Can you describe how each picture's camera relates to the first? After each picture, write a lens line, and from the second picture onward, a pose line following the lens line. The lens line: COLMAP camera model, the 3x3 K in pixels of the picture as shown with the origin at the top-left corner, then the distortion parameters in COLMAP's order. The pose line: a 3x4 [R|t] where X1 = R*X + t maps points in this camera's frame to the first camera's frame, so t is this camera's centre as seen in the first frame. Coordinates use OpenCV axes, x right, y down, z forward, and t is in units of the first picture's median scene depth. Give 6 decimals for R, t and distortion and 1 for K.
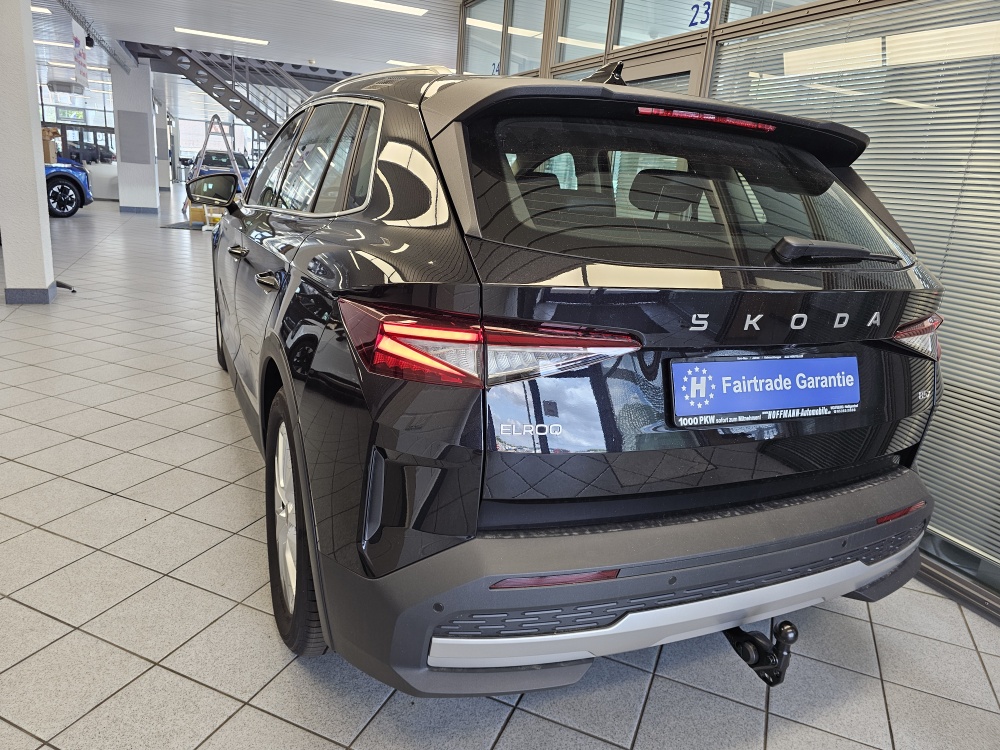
lens RADIAL K [[685.7, 0, 515.8], [0, 685.7, 375.2], [0, 0, 1]] dist [0.031514, -0.045200]
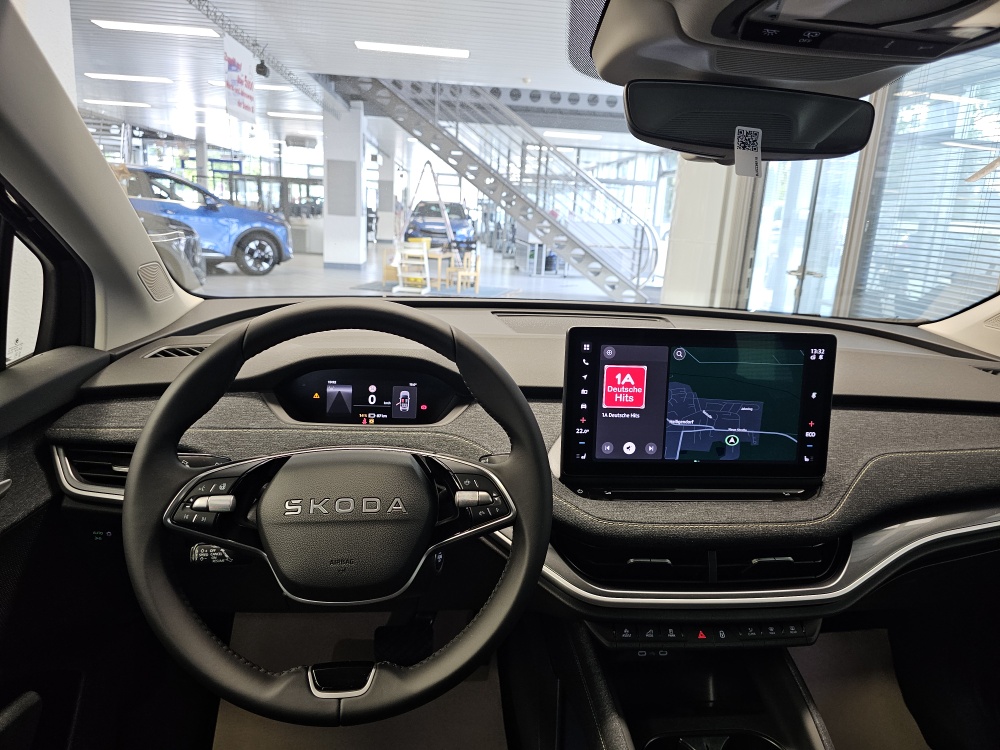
lens RADIAL K [[685.7, 0, 503.2], [0, 685.7, 374.2], [0, 0, 1]] dist [0.031514, -0.045200]
pose [[0.944283, 0.050436, -0.325246, -0.046067], [-0.070819, 0.996178, -0.051129, -0.073966], [0.321424, 0.071313, 0.944246, 0.247082]]
